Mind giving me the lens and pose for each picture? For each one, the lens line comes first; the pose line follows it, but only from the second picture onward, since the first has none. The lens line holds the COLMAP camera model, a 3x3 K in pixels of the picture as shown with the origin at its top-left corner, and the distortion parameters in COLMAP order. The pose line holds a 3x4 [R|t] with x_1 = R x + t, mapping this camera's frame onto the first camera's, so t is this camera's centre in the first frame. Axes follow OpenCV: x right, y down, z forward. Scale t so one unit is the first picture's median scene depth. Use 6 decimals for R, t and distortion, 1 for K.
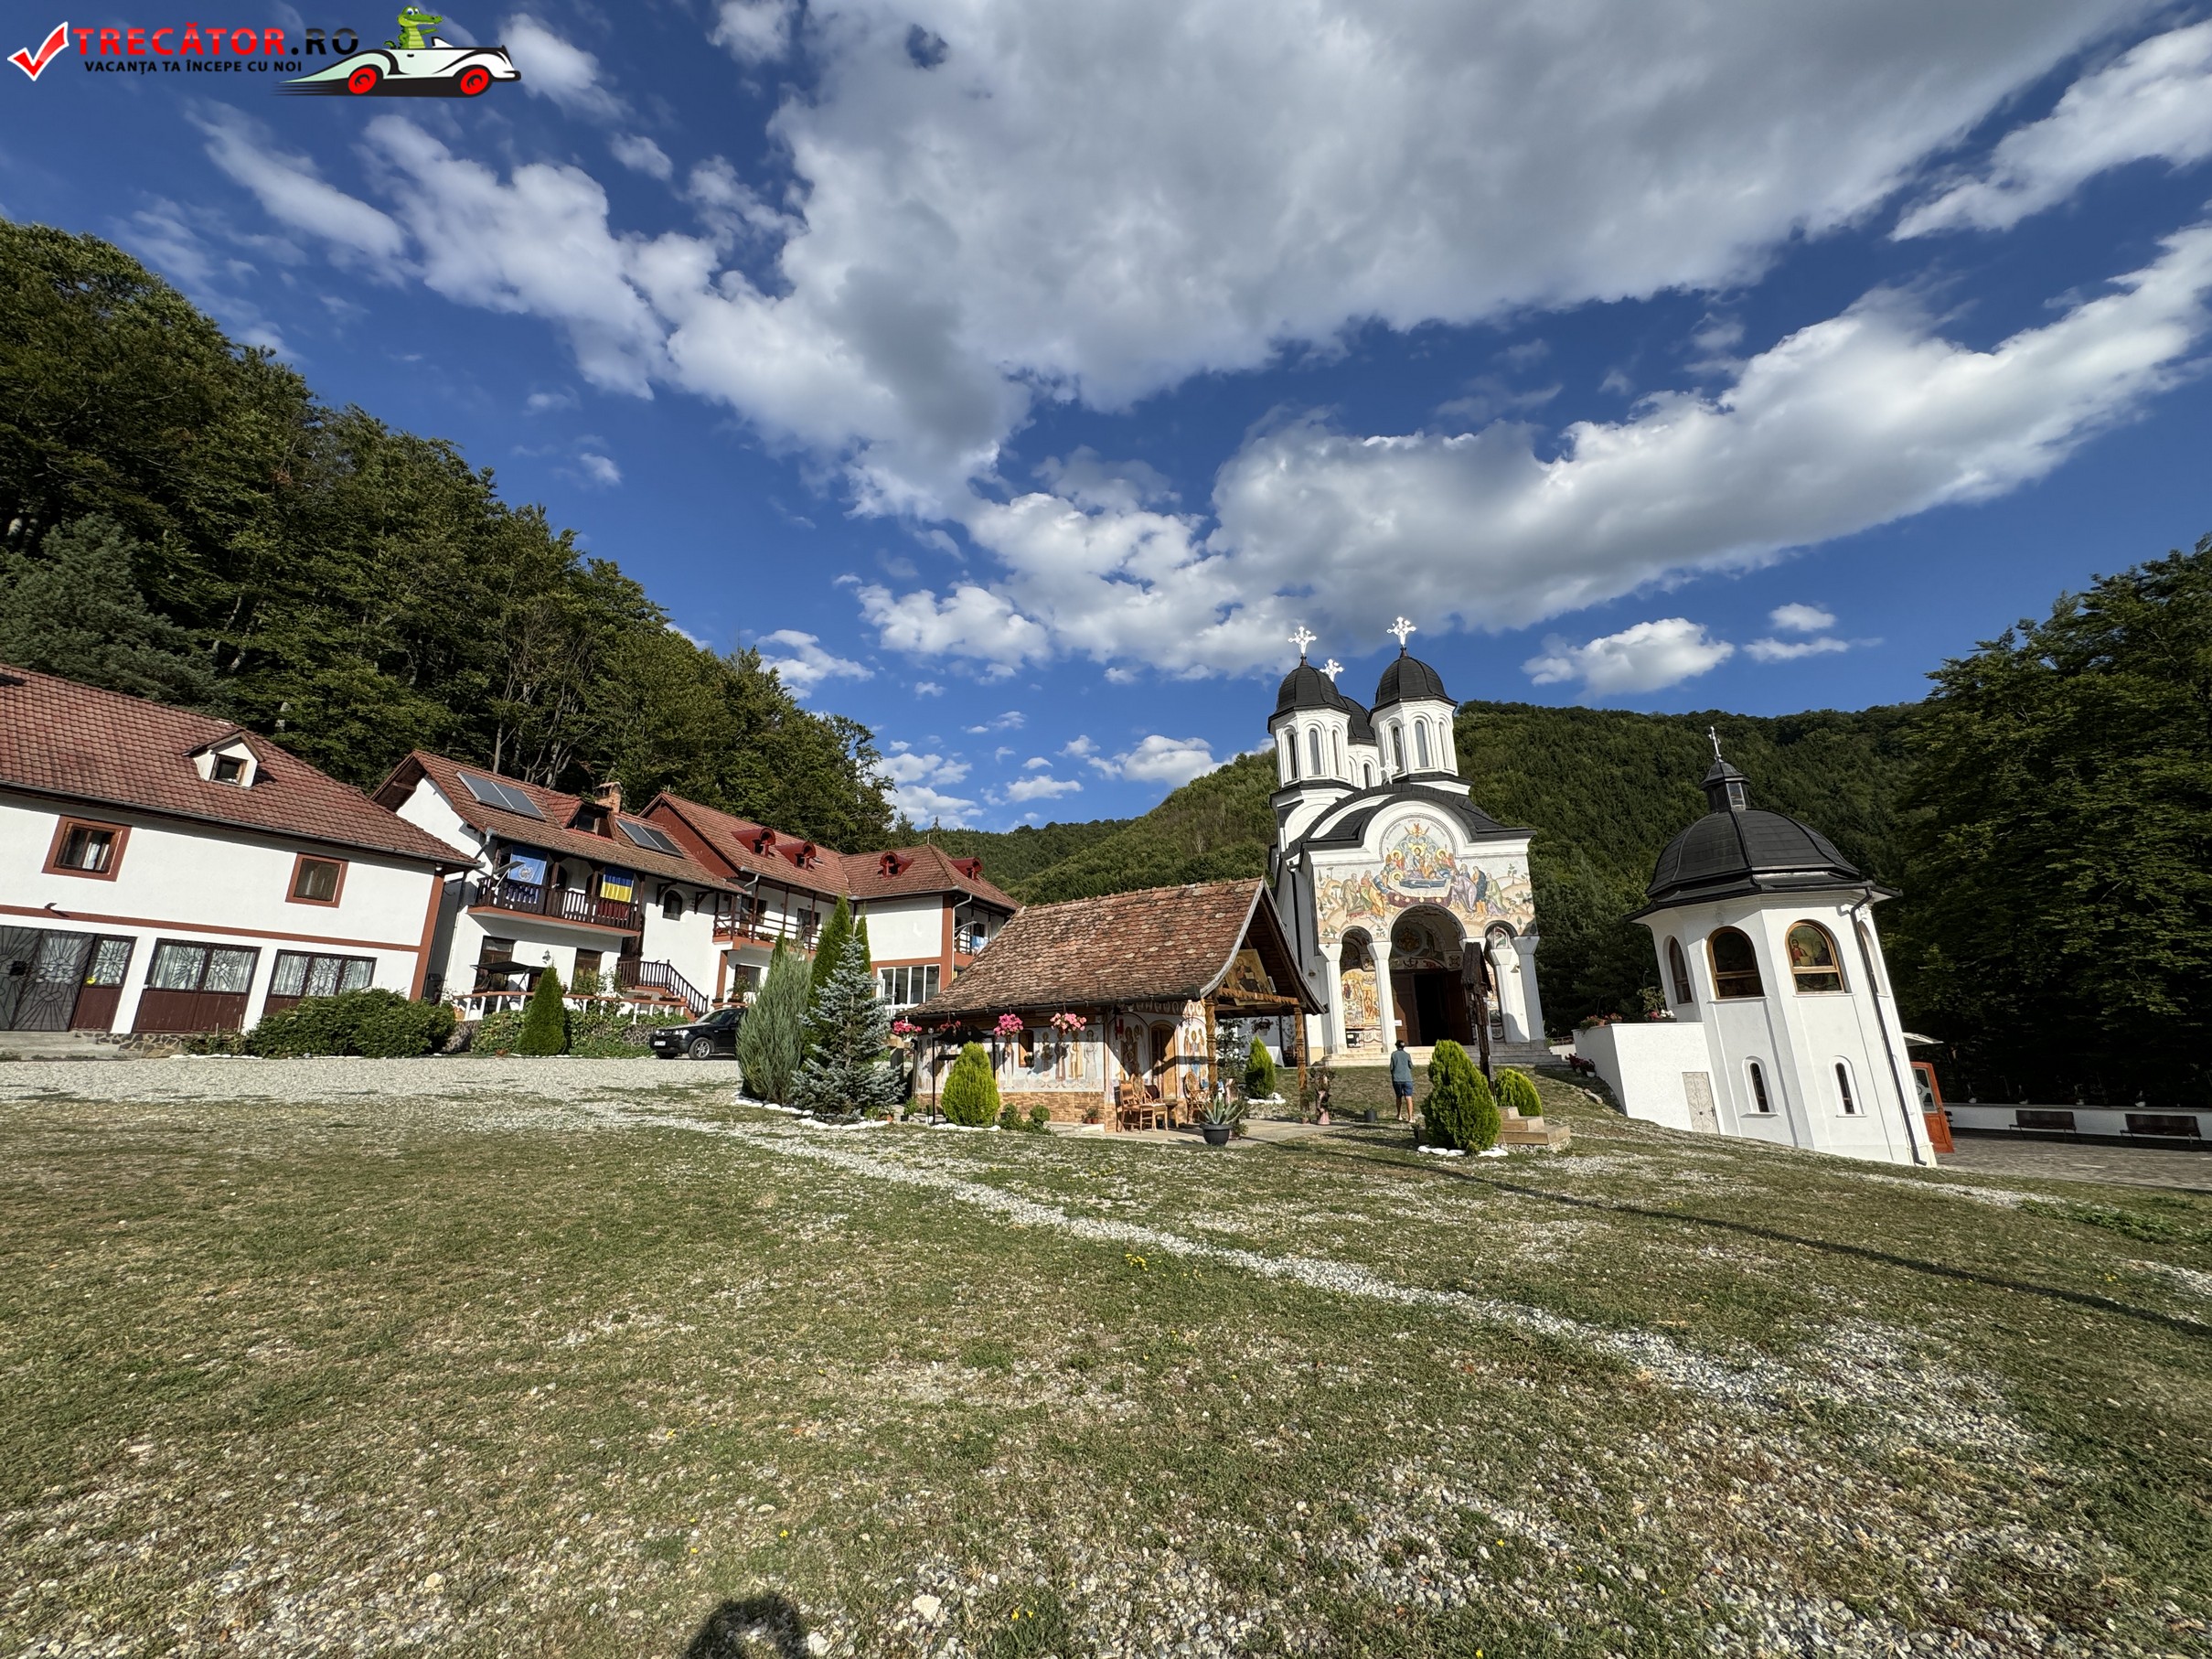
lens RADIAL K [[889.5, 0, 1107.7], [0, 889.5, 816.0], [0, 0, 1]] dist [-0.000808, -0.000227]
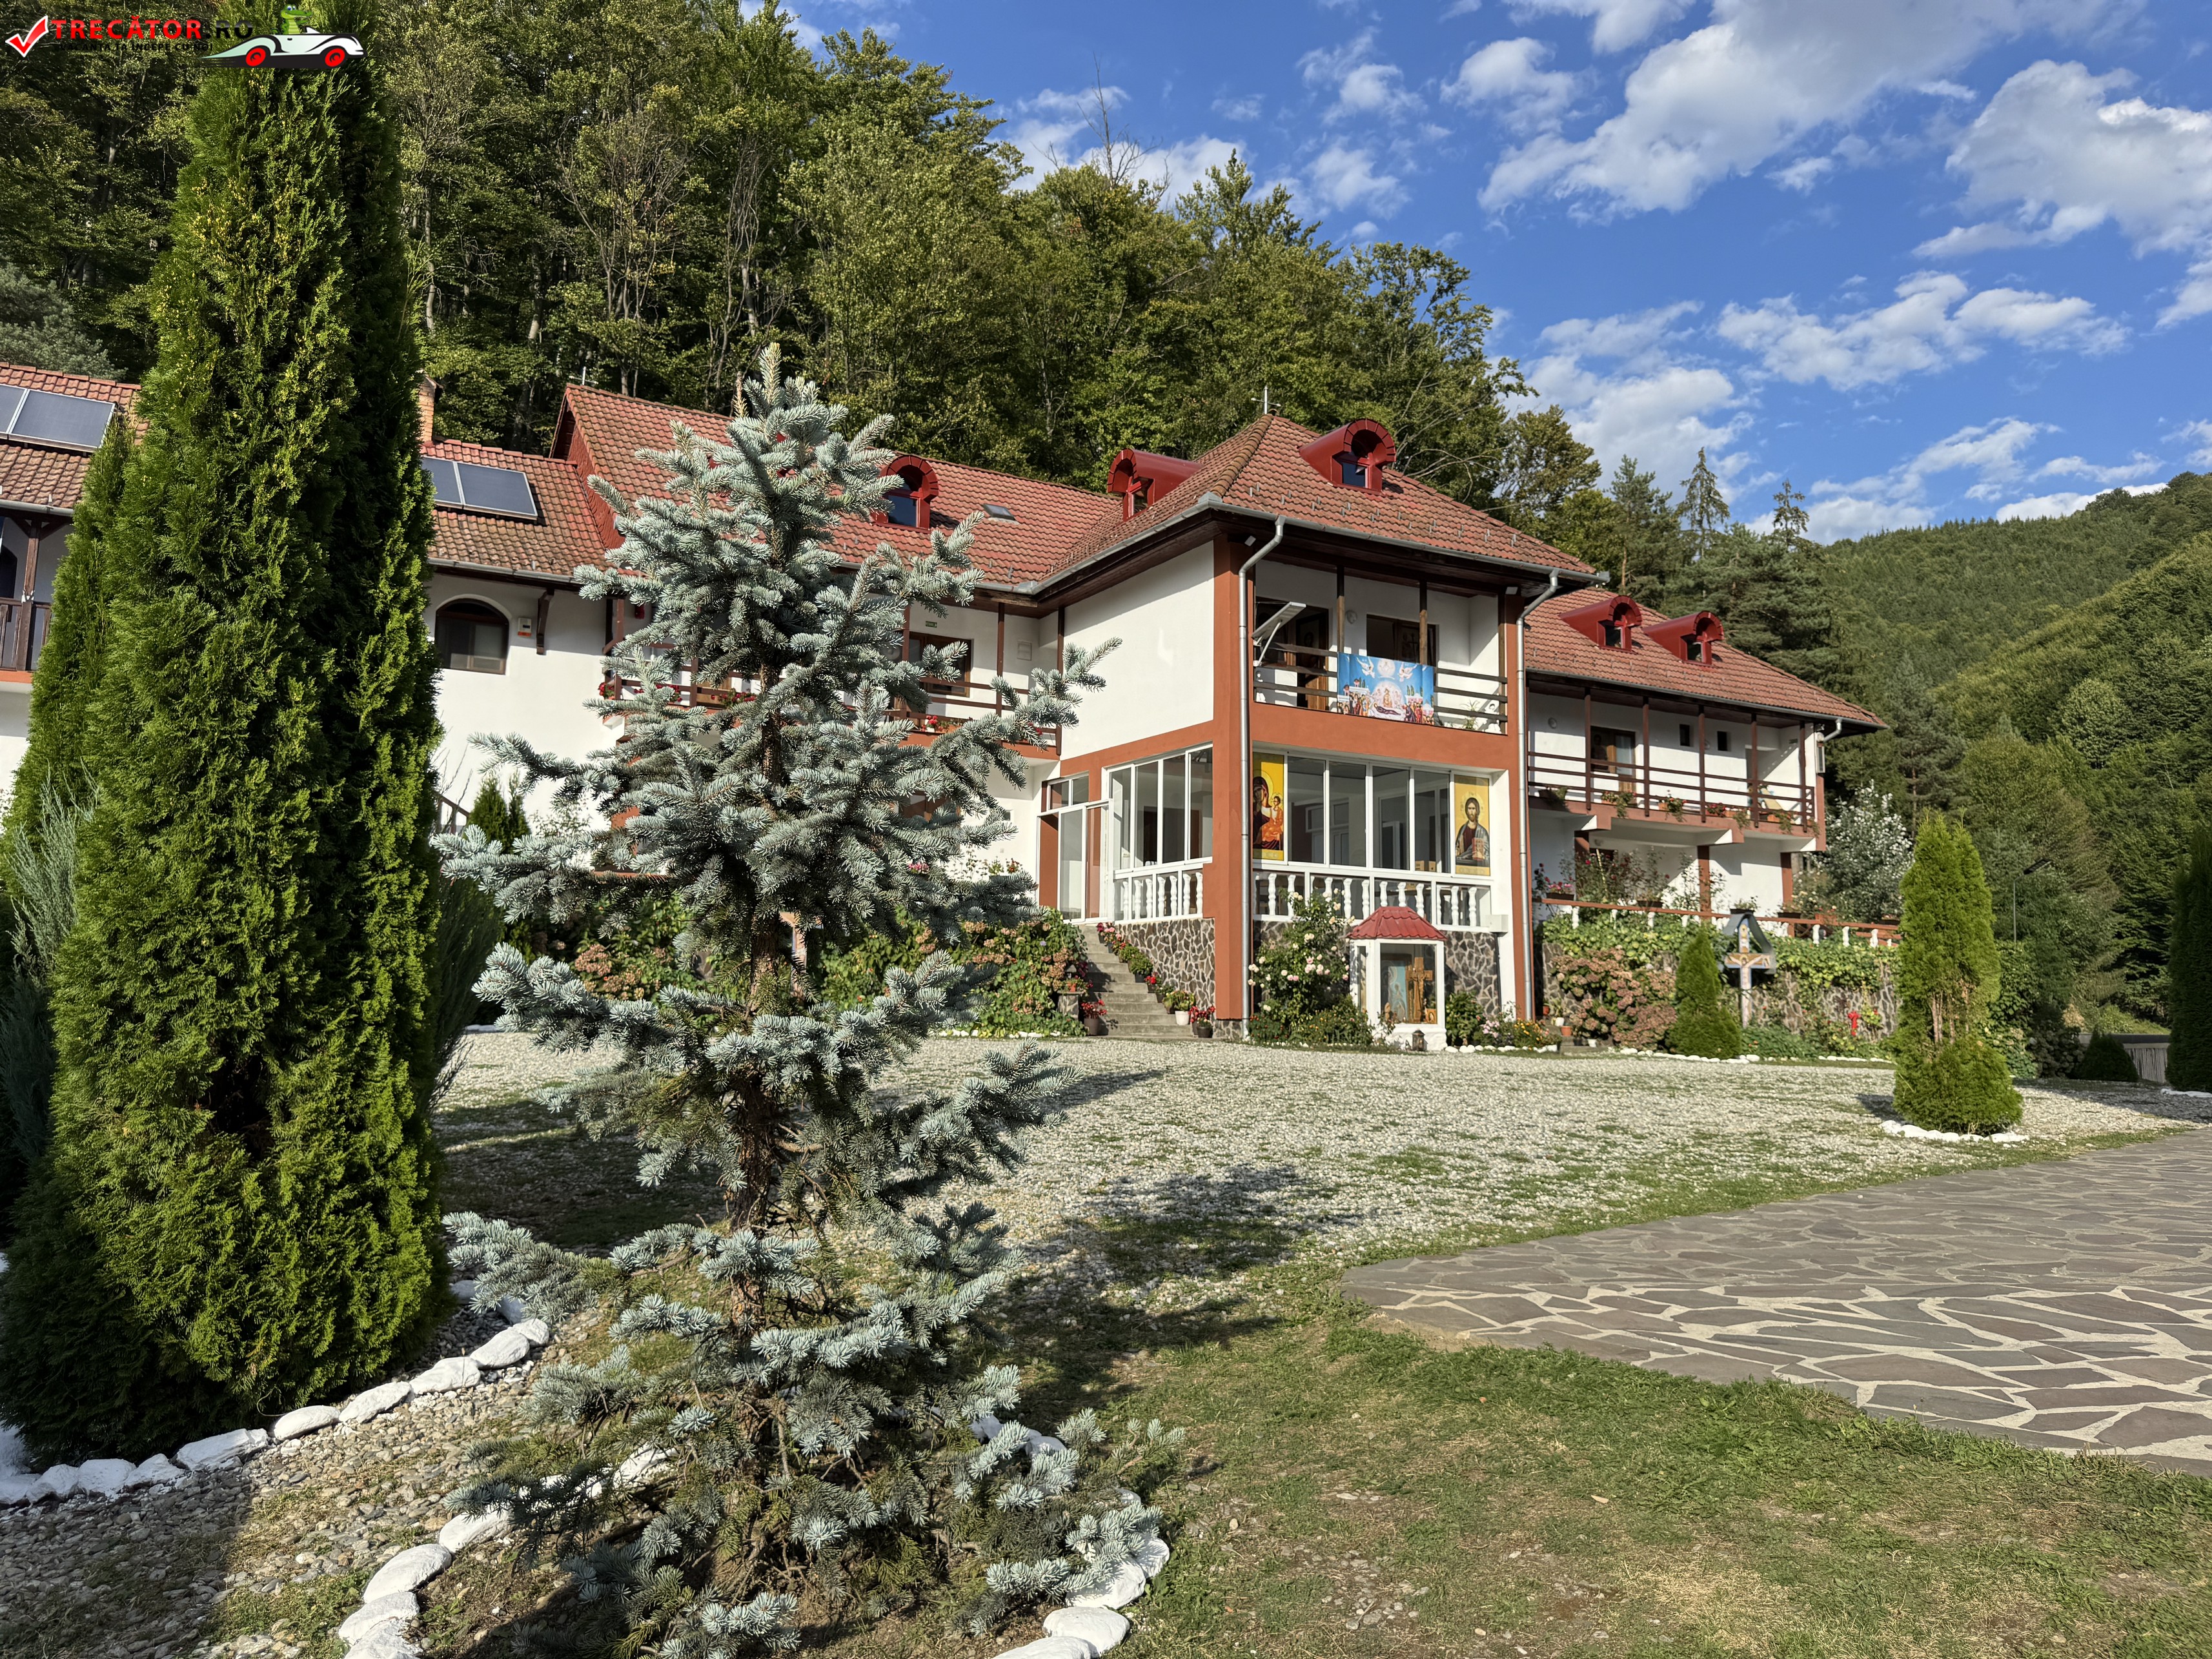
lens RADIAL K [[1551.5, 0, 1098.2], [0, 1551.5, 819.5], [0, 0, 1]] dist [0.120104, -0.186566]
pose [[0.772897, -0.048736, -0.632658, 0.358082], [0.152265, 0.982159, 0.110358, 0.301318], [0.615992, -0.181627, 0.766528, 1.265315]]
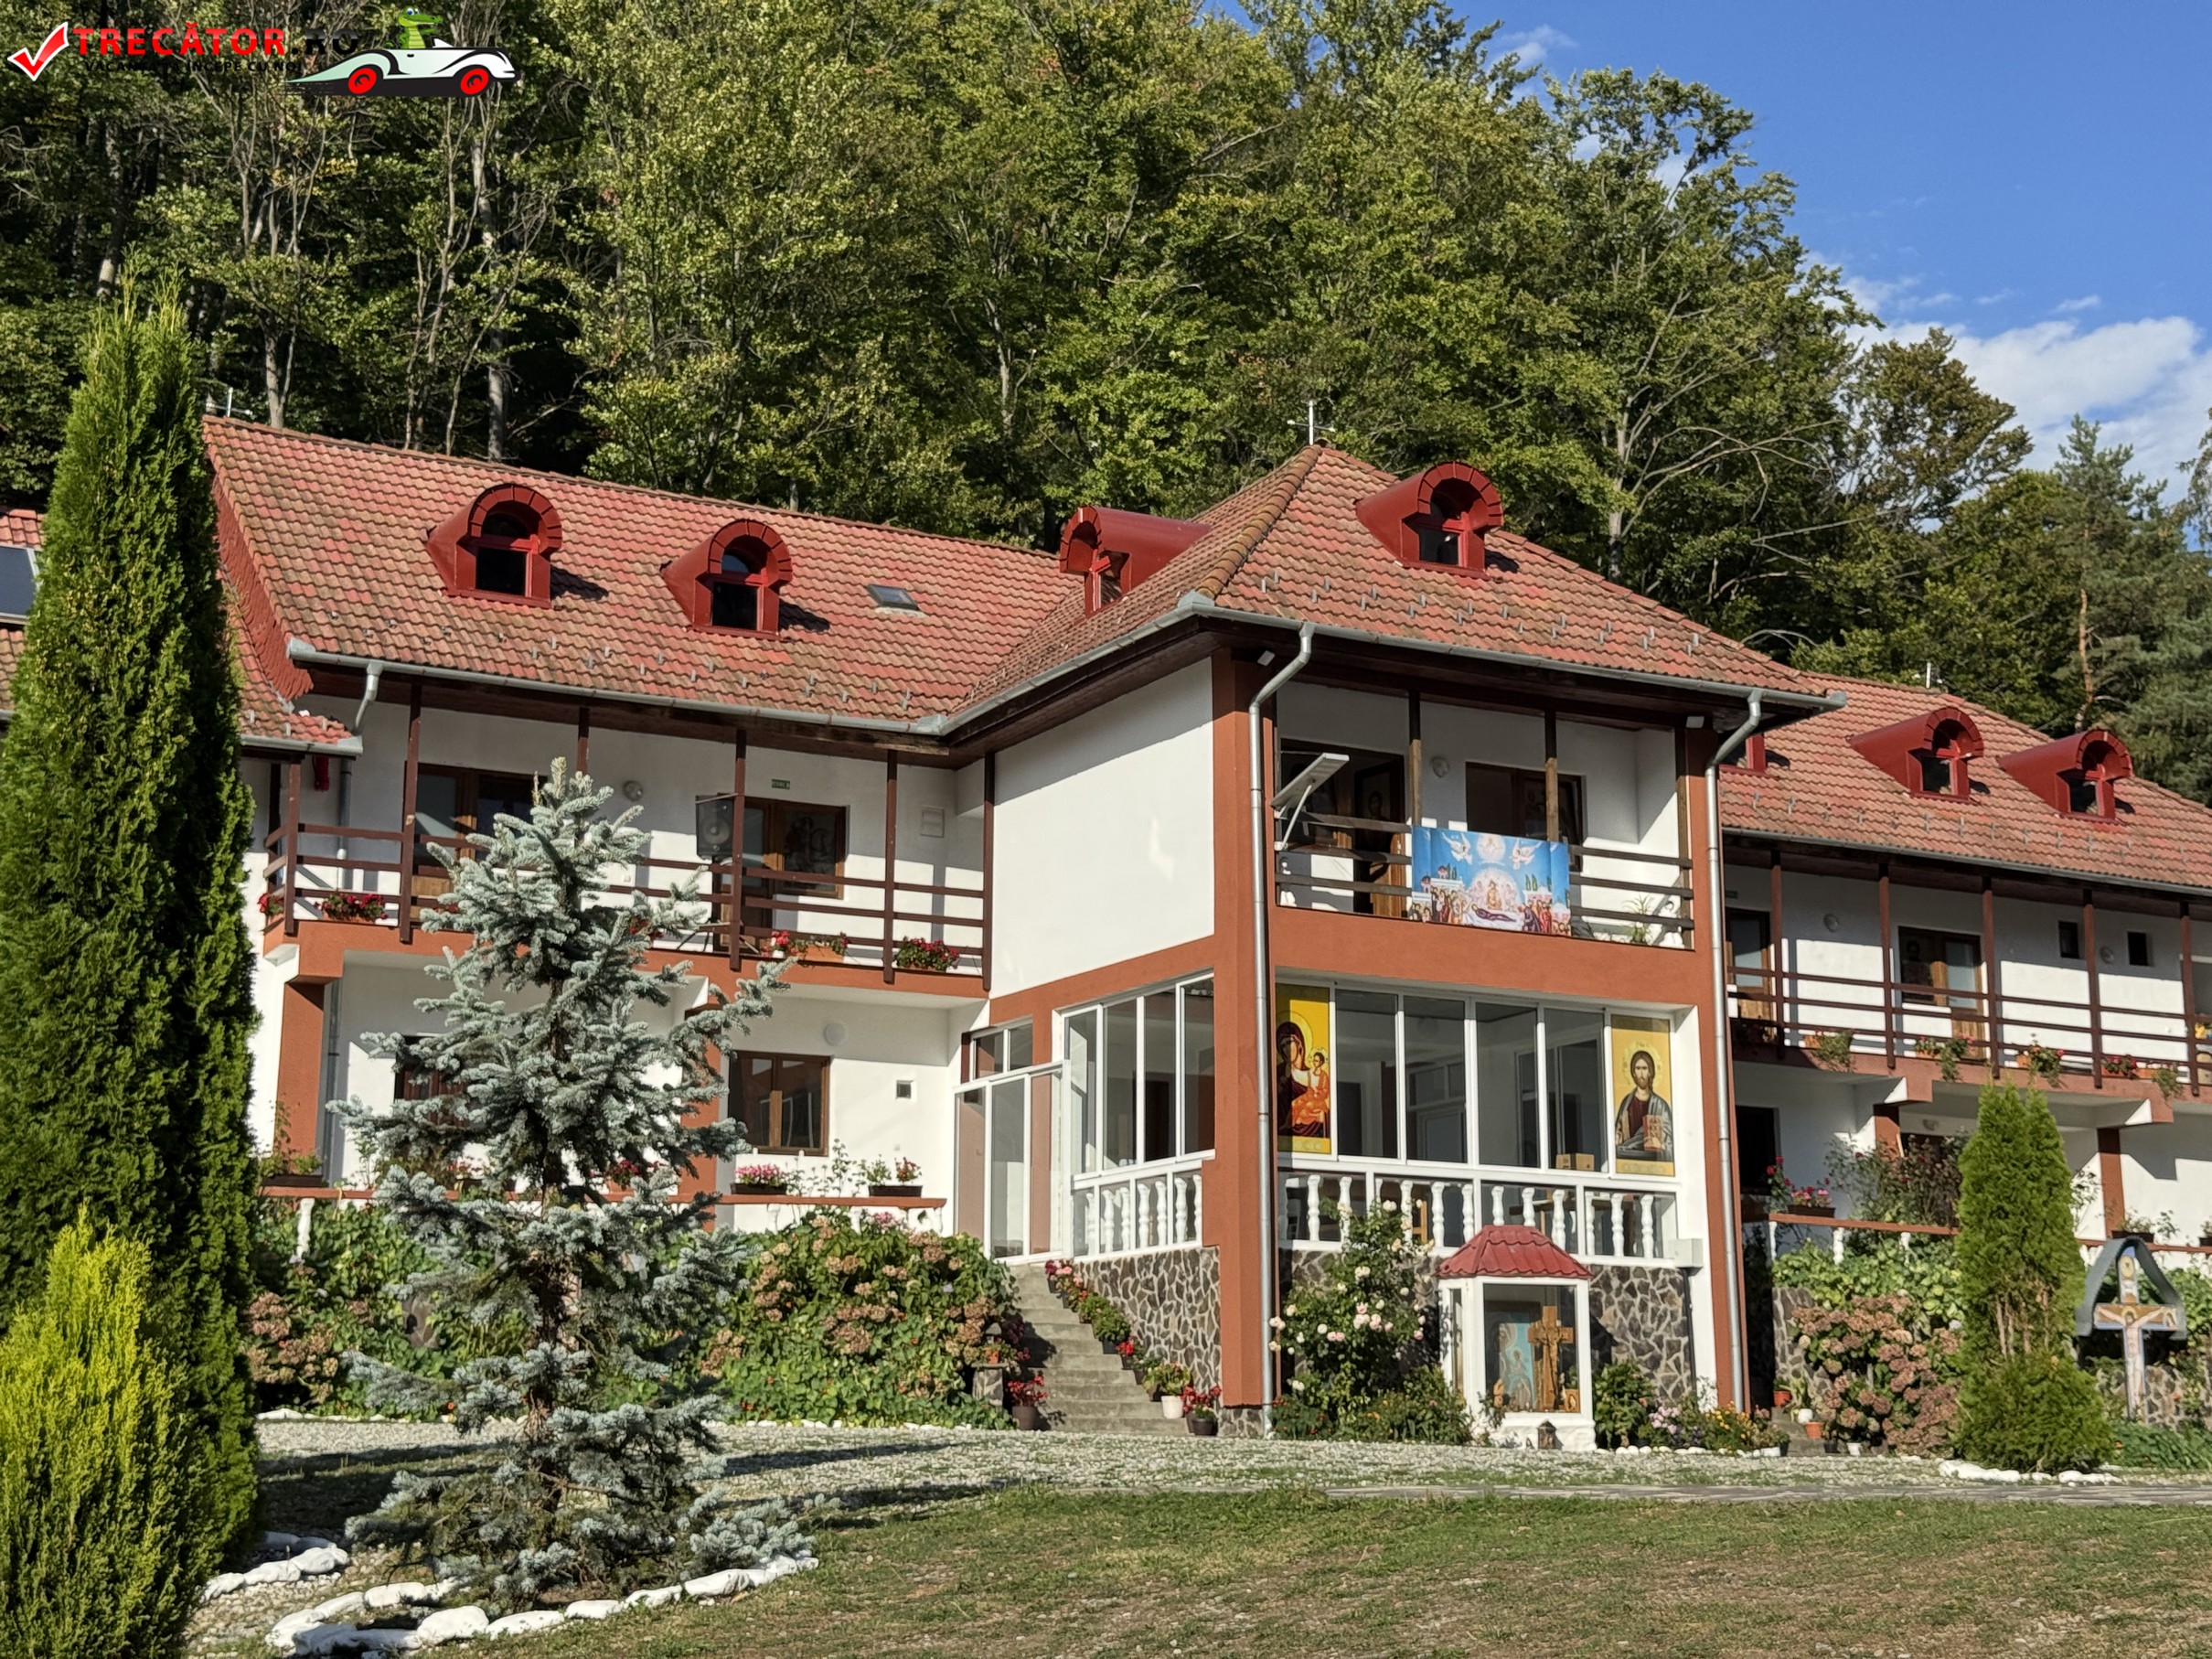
lens RADIAL K [[3096.9, 0, 1116.3], [0, 3096.9, 842.1], [0, 0, 1]] dist [0.145047, -0.116194]
pose [[0.762407, -0.112799, -0.637191, 0.667610], [0.168068, 0.985415, 0.026651, 0.272837], [0.624892, -0.127410, 0.770245, 1.004961]]
